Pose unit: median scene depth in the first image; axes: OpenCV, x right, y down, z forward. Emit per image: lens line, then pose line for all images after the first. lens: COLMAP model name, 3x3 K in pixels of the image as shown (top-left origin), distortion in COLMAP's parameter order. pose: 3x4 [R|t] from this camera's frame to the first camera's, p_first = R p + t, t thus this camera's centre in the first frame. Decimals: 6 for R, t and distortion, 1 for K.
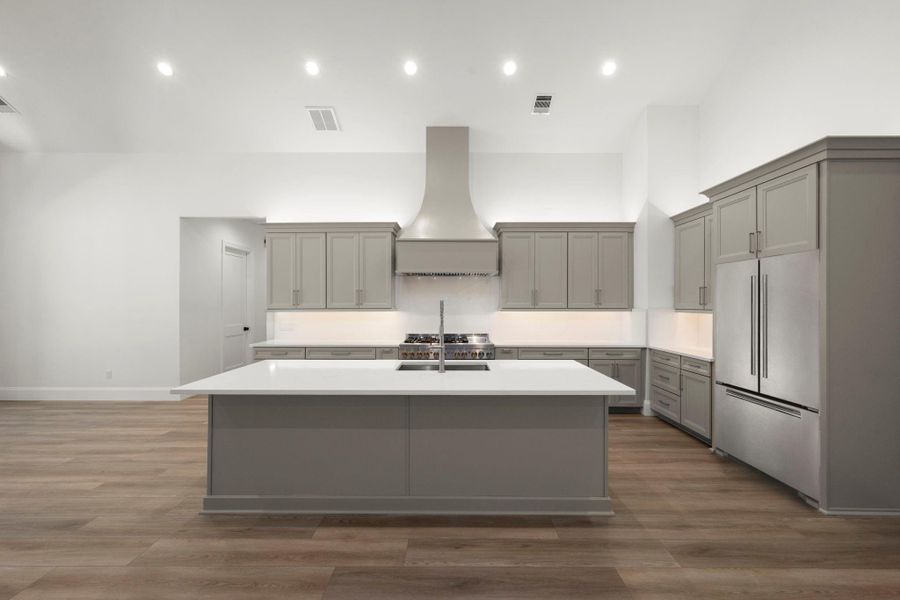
lens RADIAL K [[361.4, 0, 450.0], [0, 361.4, 300.0], [0, 0, 1]] dist [0.000957, 0.000224]
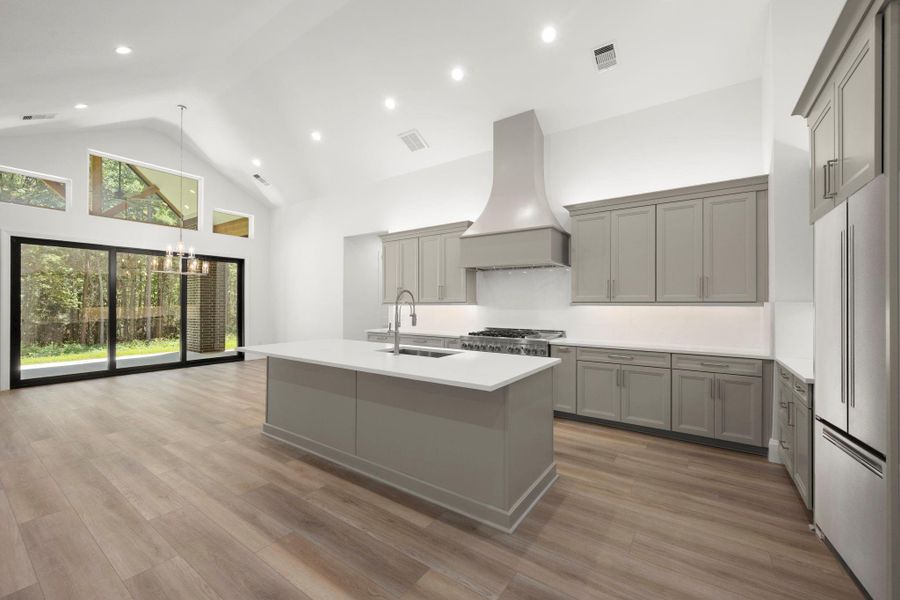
lens RADIAL K [[361.4, 0, 450.0], [0, 361.4, 300.0], [0, 0, 1]] dist [0.000957, 0.000224]
pose [[0.820044, -0.004737, -0.572281, 0.507002], [0.004159, 0.999989, -0.002319, 0.022962], [0.572286, -0.000478, 0.820054, 0.127632]]
